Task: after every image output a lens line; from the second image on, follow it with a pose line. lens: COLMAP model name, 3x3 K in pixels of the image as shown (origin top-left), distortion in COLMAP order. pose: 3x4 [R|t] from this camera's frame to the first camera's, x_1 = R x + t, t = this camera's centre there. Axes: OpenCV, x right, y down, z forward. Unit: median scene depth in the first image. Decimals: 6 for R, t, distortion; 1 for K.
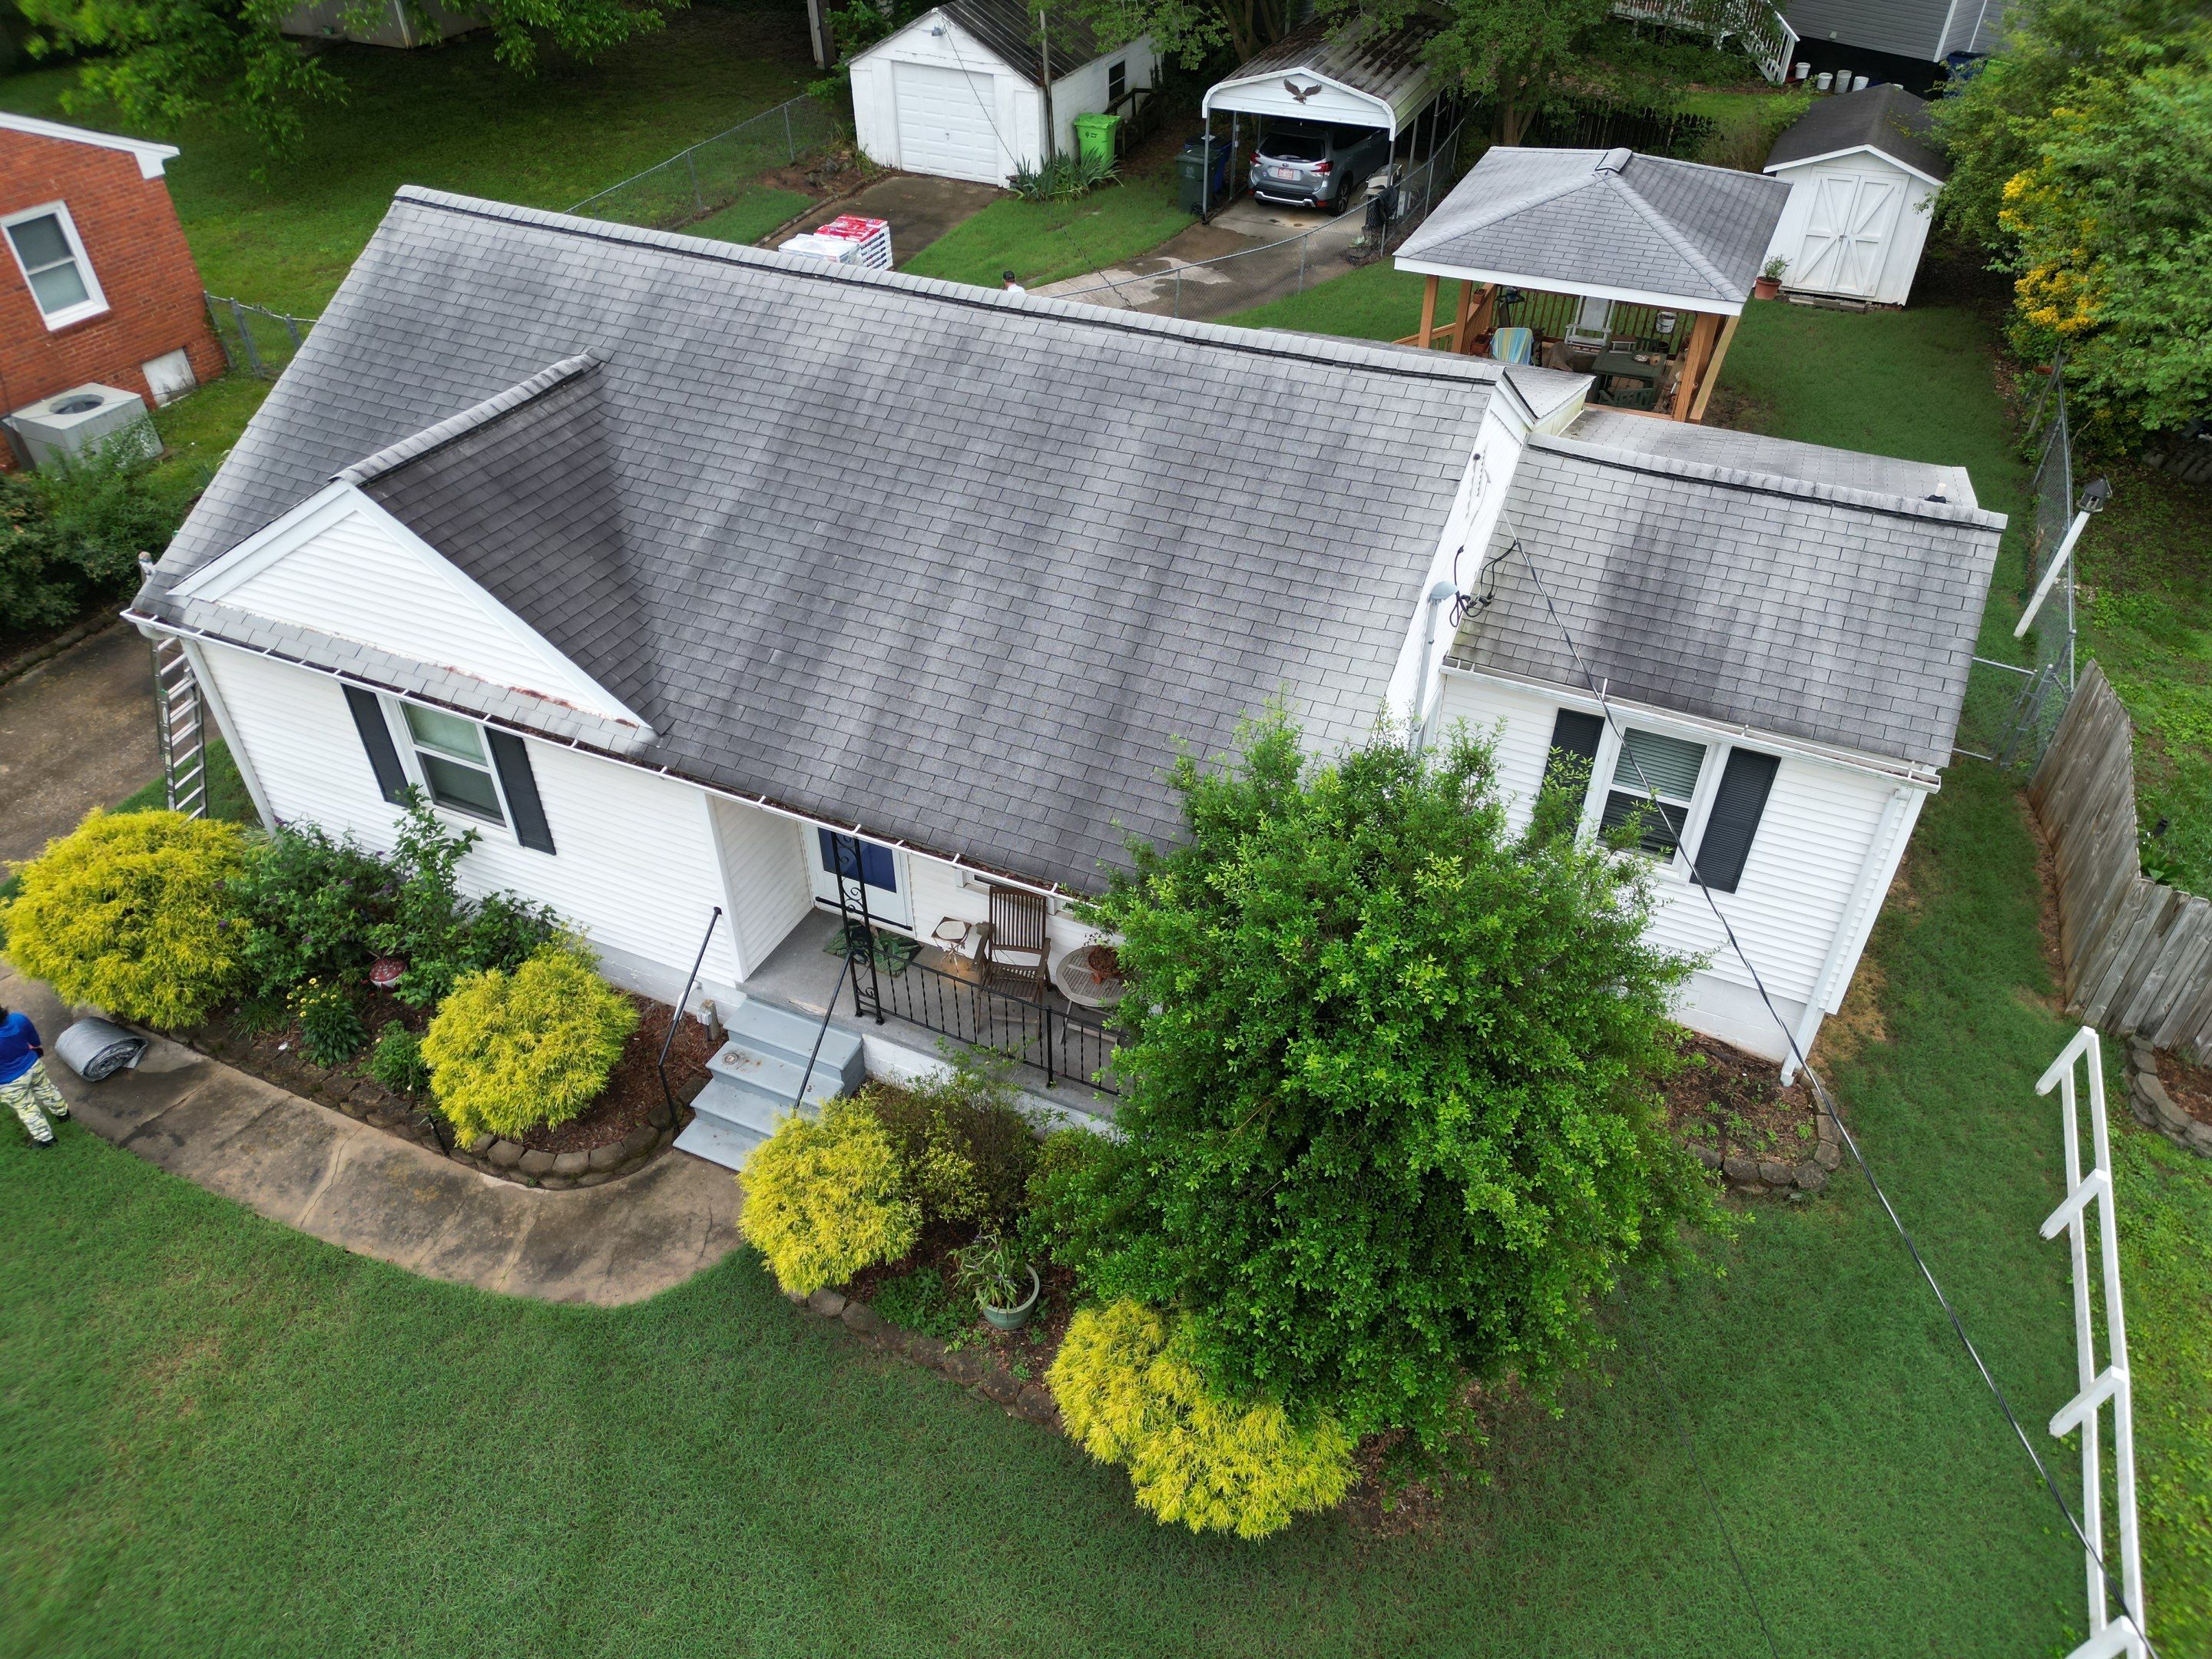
lens RADIAL K [[1575.3, 0, 1089.6], [0, 1575.3, 824.2], [0, 0, 1]] dist [0.053810, -0.037319]
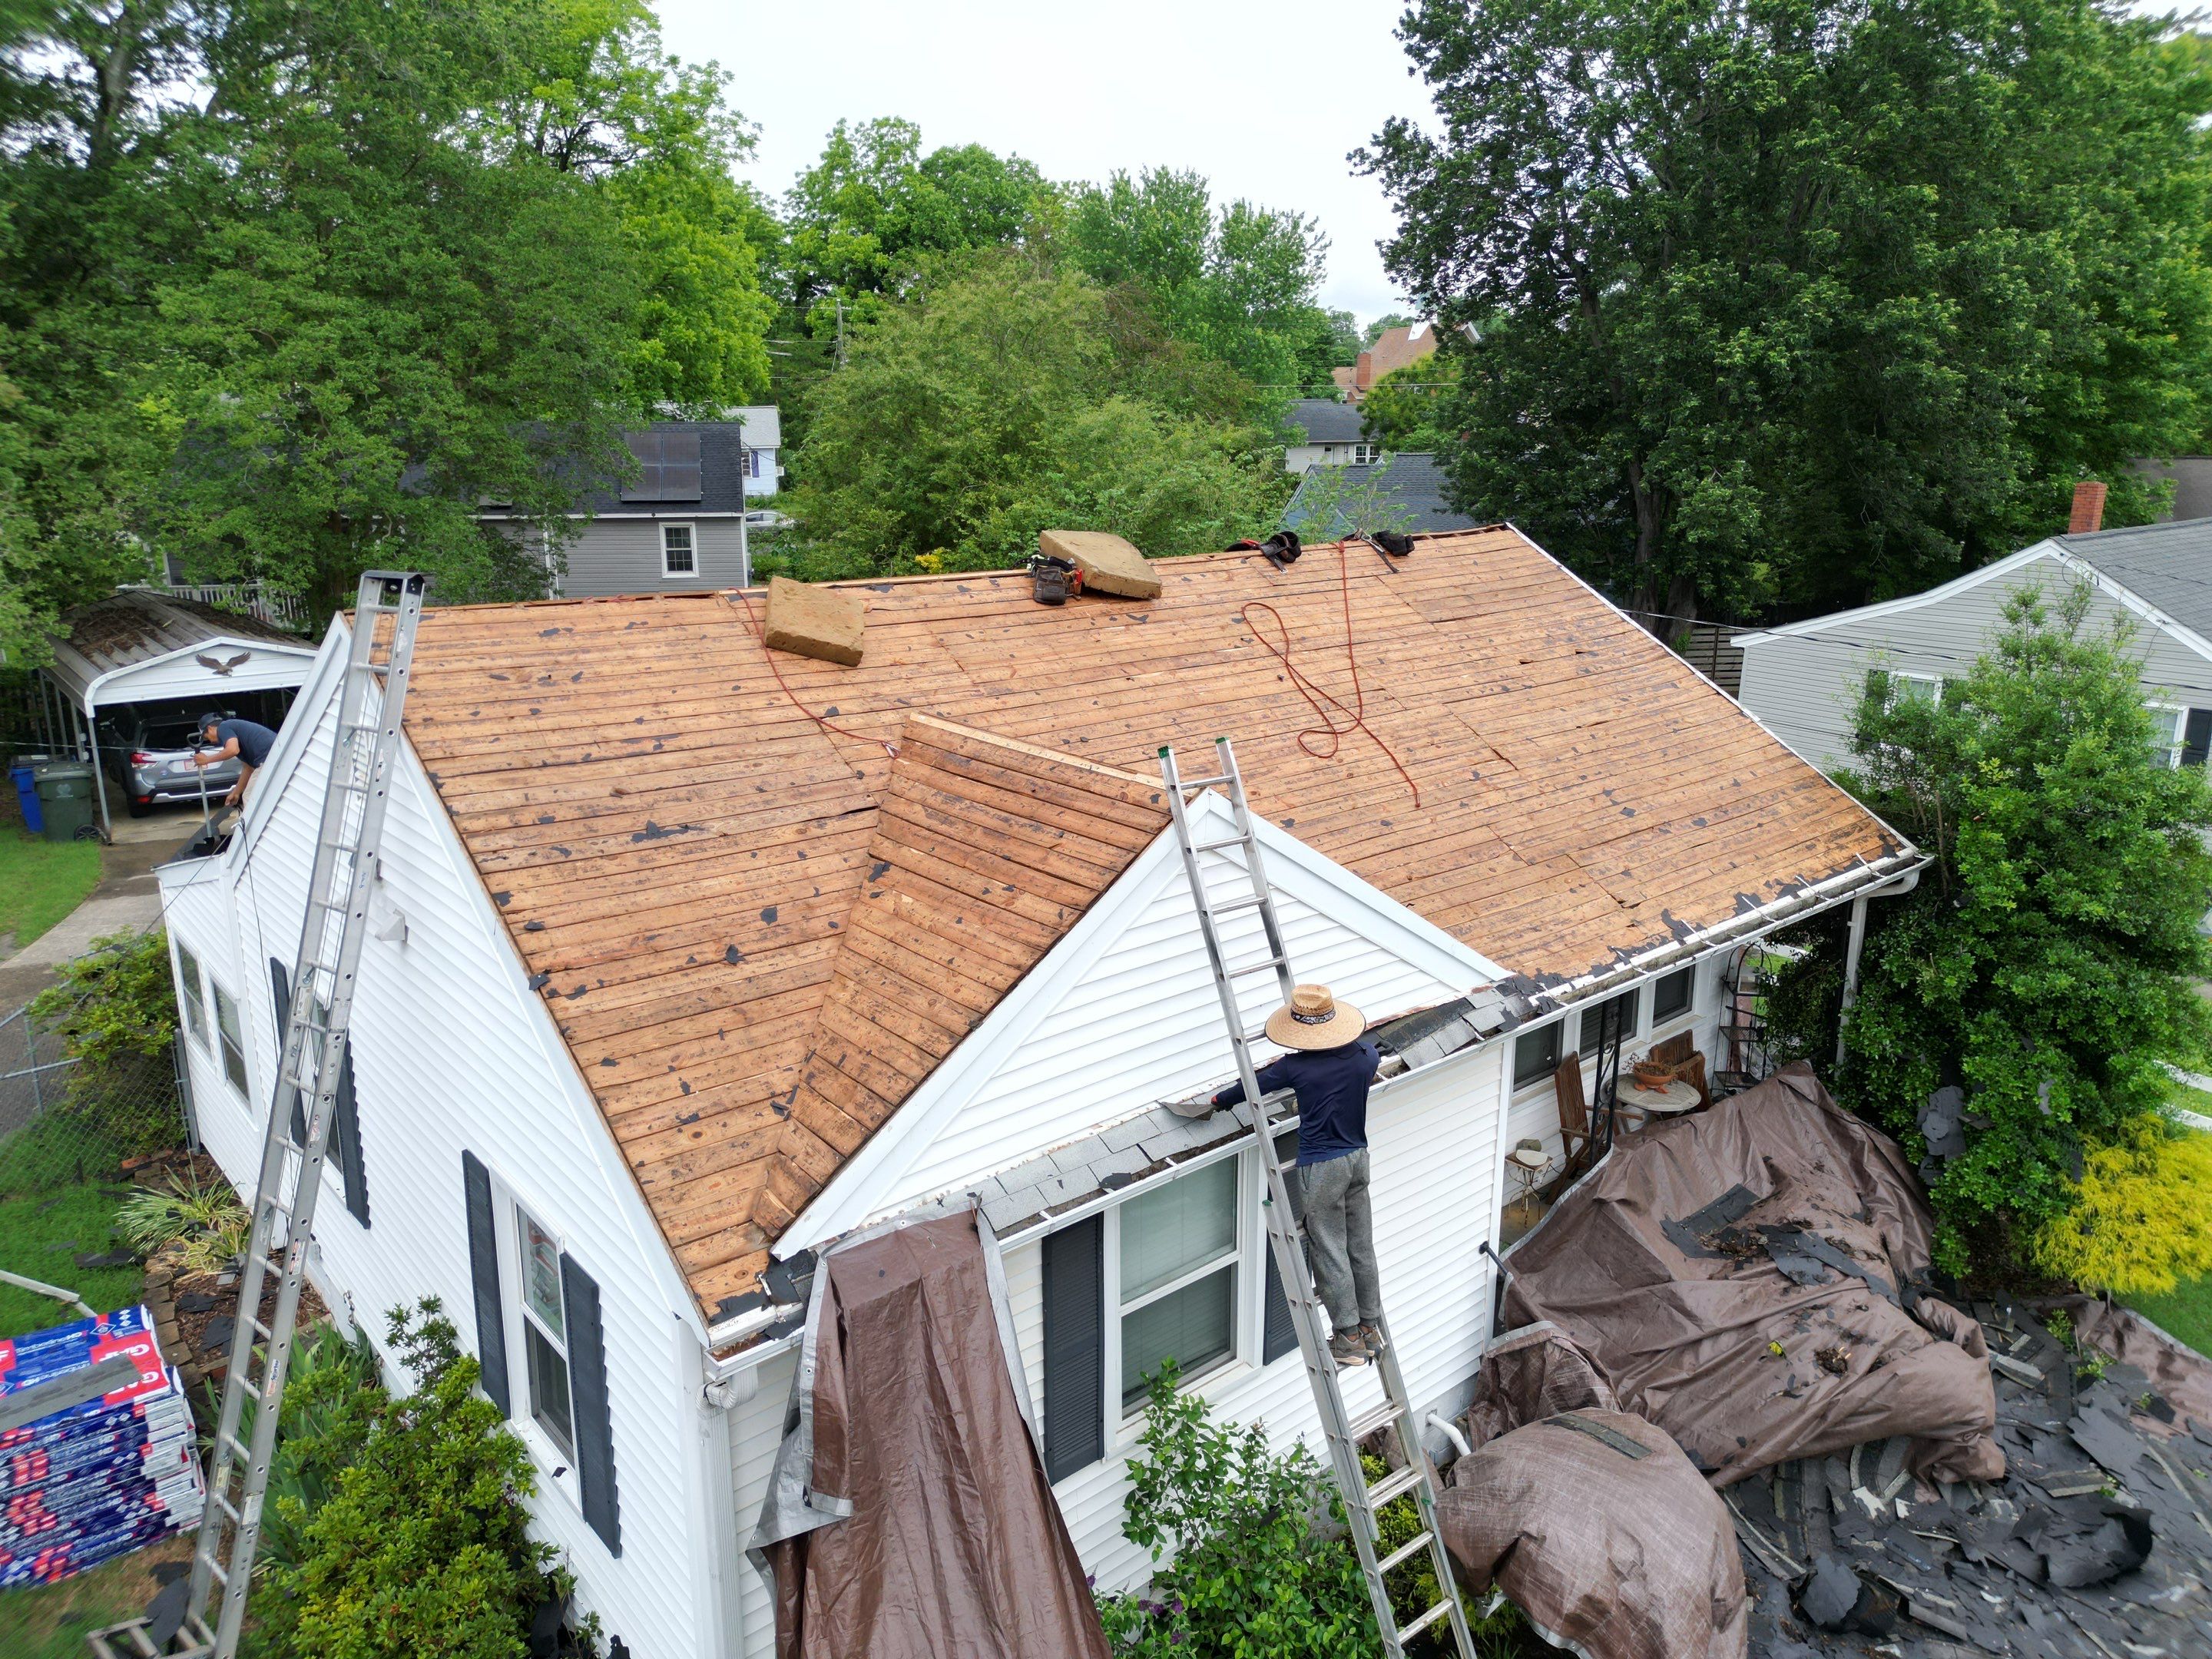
lens RADIAL K [[1575.3, 0, 1121.0], [0, 1575.3, 807.1], [0, 0, 1]] dist [0.053810, -0.037319]
pose [[0.405401, -0.214848, 0.888533, -0.568501], [0.560990, 0.825909, -0.056251, -0.106574], [-0.721762, 0.521262, 0.455352, 0.399119]]
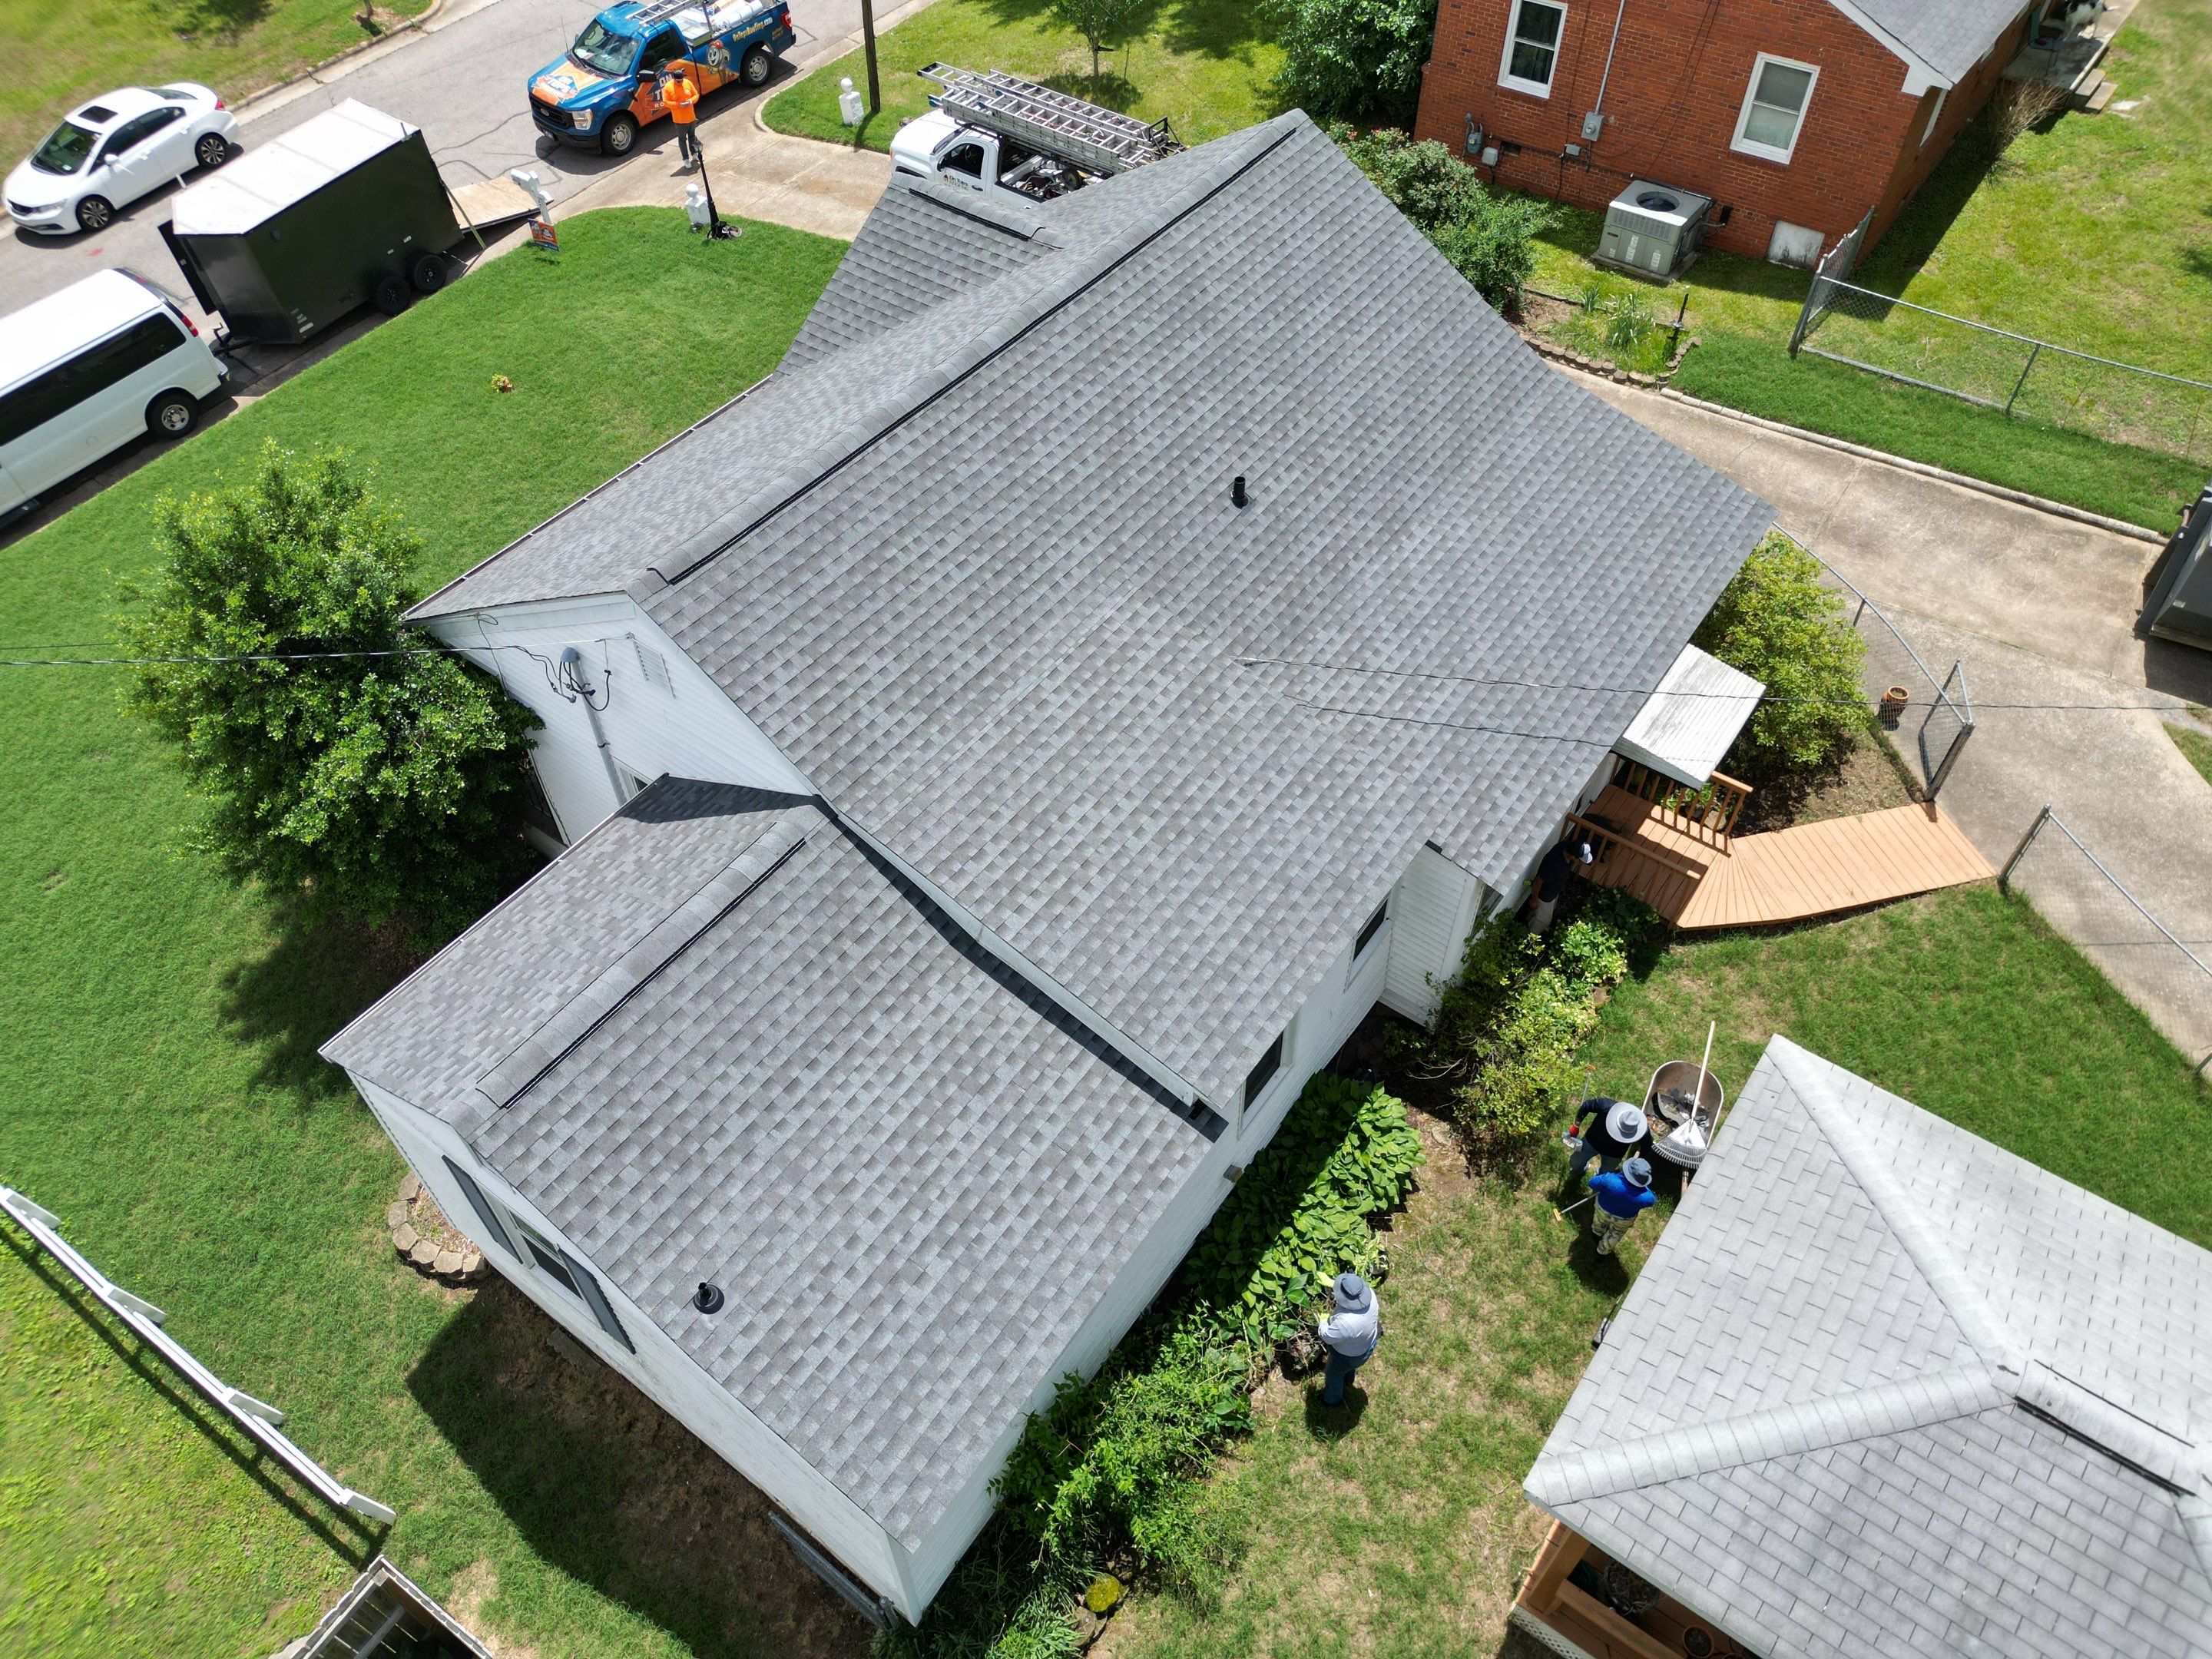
lens RADIAL K [[1575.3, 0, 1100.3], [0, 1575.3, 830.2], [0, 0, 1]] dist [0.053810, -0.037319]
pose [[-0.182276, 0.746802, -0.639580, 0.548713], [-0.598268, 0.431970, 0.674890, -0.613619], [0.780289, 0.505657, 0.368050, 0.479445]]
